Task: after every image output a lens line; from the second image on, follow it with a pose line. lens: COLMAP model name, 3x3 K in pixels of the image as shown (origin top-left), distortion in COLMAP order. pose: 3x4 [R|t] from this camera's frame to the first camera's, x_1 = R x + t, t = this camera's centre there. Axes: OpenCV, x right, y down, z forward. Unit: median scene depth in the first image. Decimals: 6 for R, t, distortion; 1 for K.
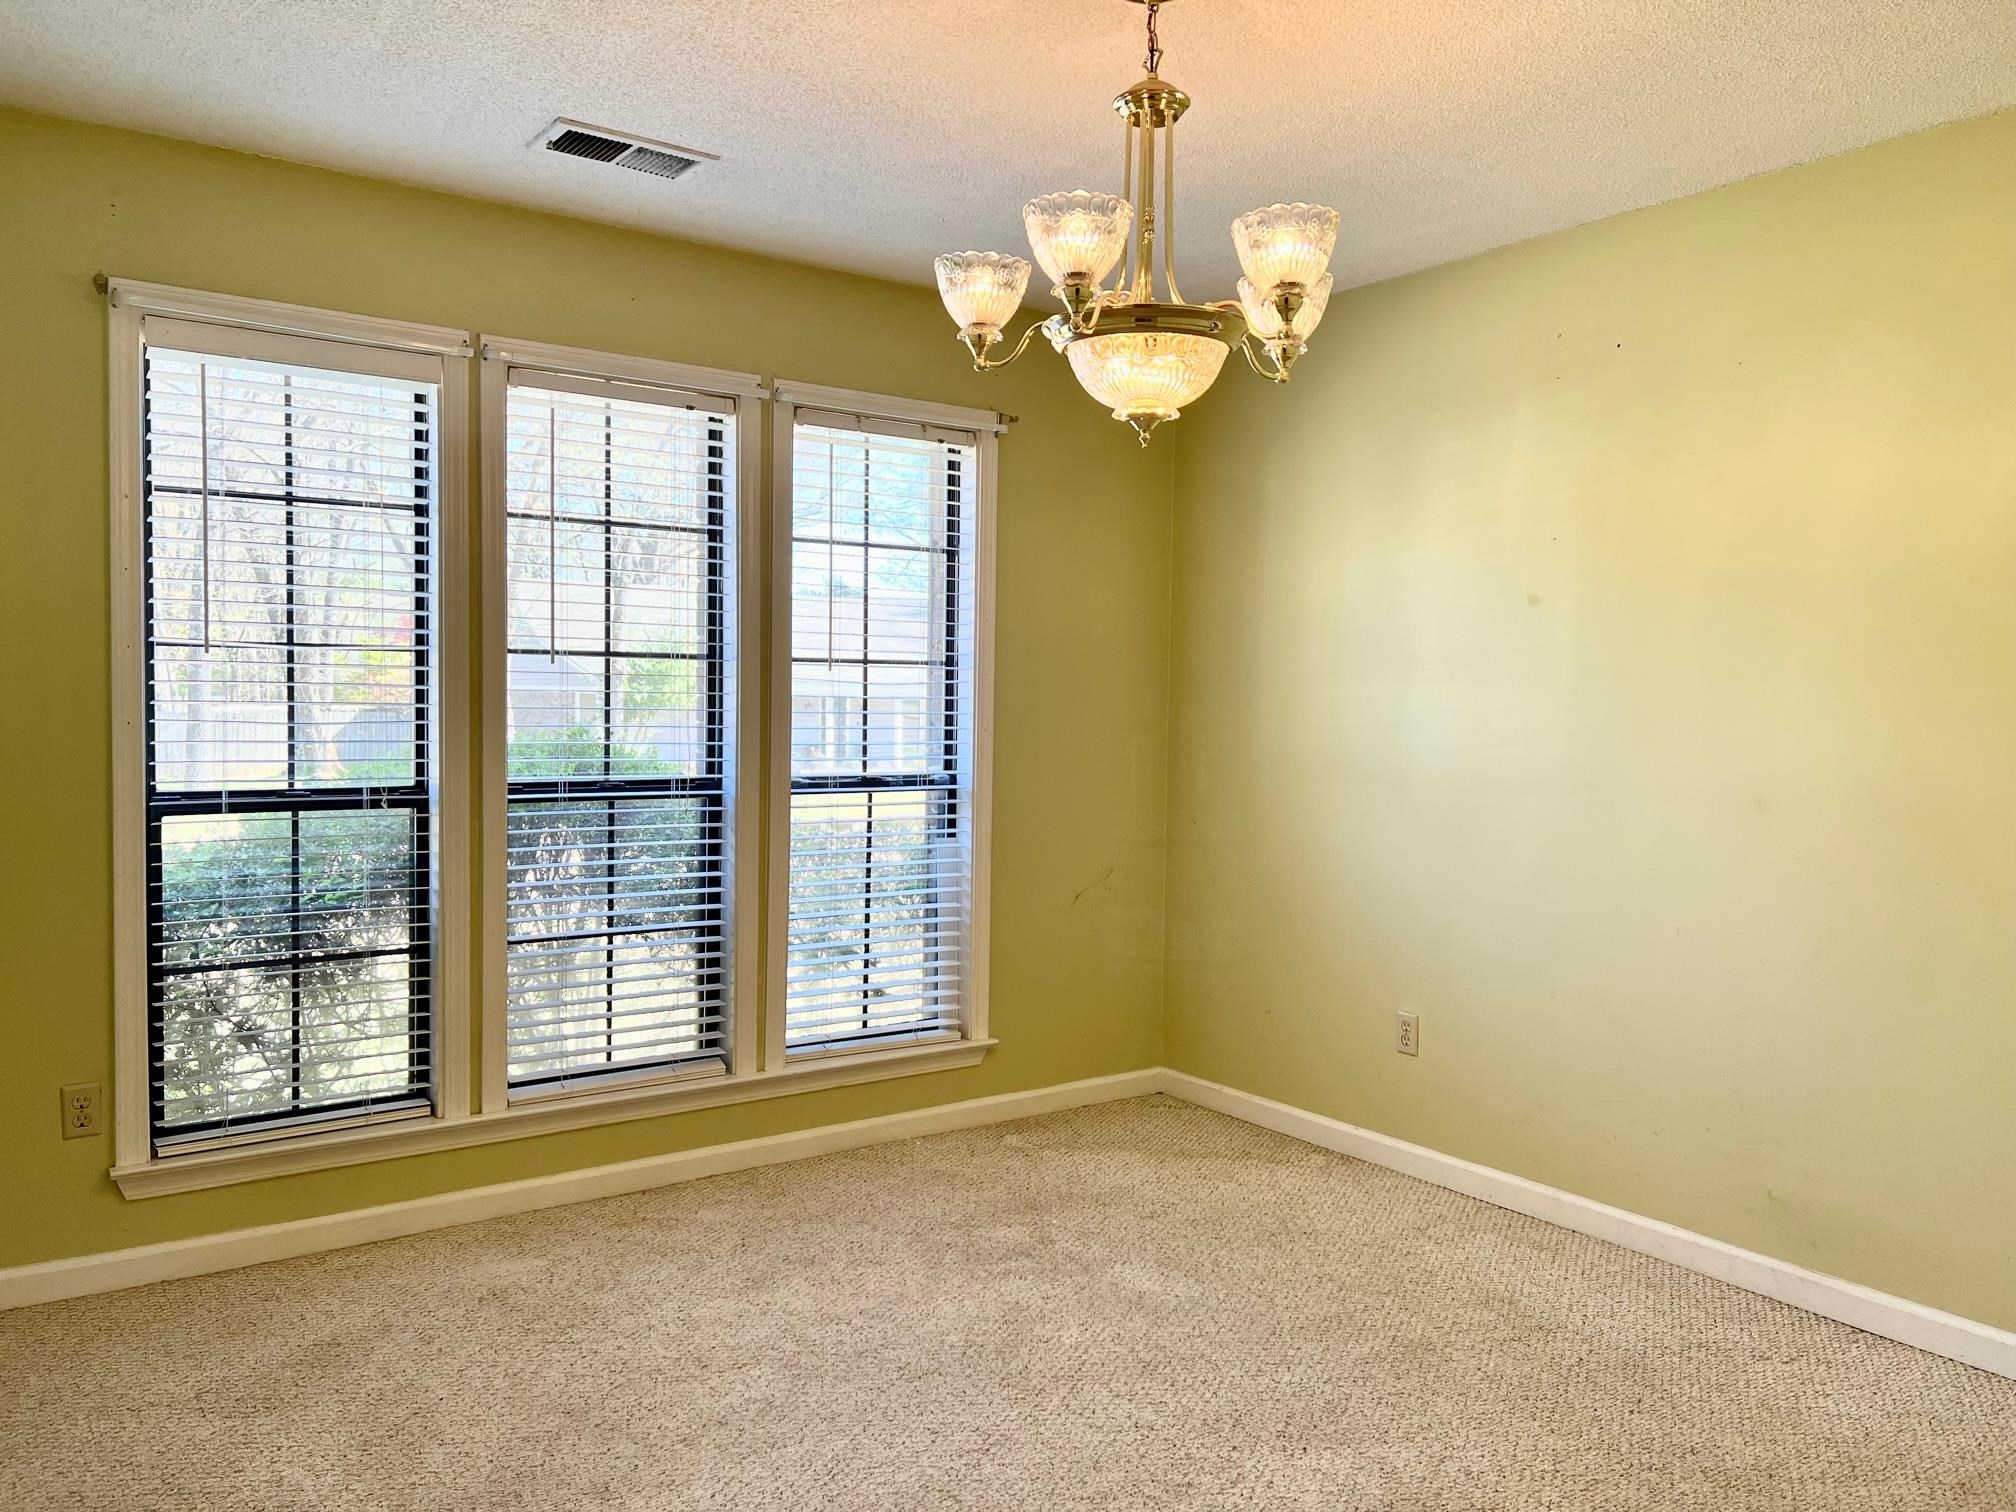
lens RADIAL K [[1470.7, 0, 1008.0], [0, 1470.7, 756.0], [0, 0, 1]] dist [-0.000244, -0.001077]
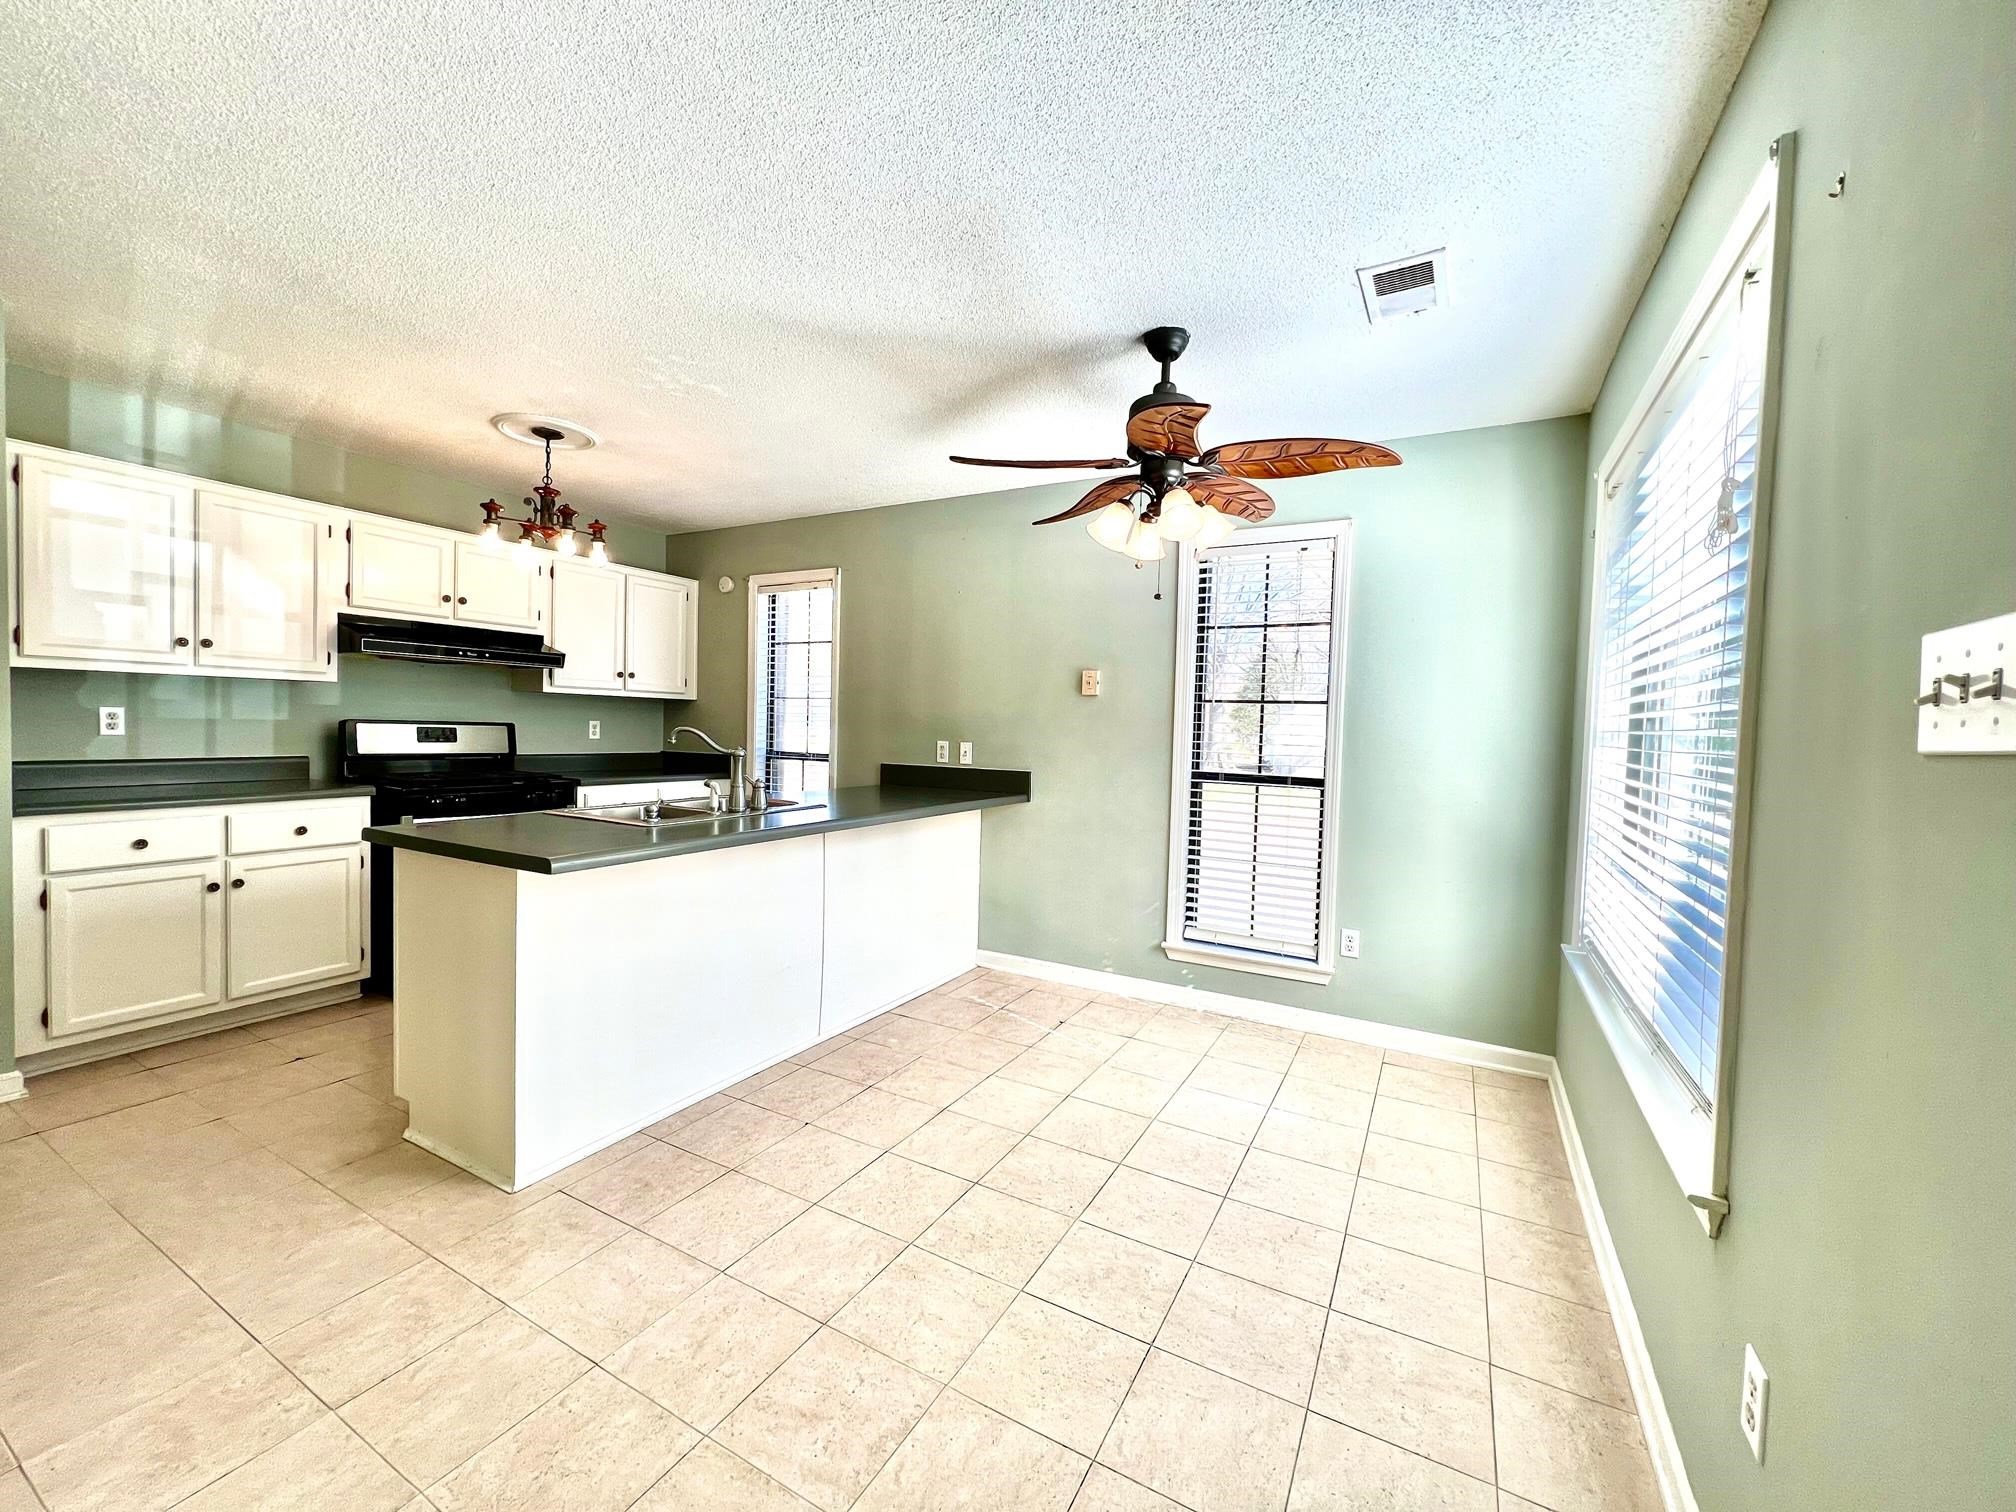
lens RADIAL K [[808.0, 0, 1008.0], [0, 808.0, 756.0], [0, 0, 1]] dist [-0.003515, -0.000505]
pose [[0.429432, 0.037439, -0.902323, 0.561424], [-0.051998, 0.998508, 0.016683, -0.007386], [0.901601, 0.039755, 0.430738, 0.395139]]
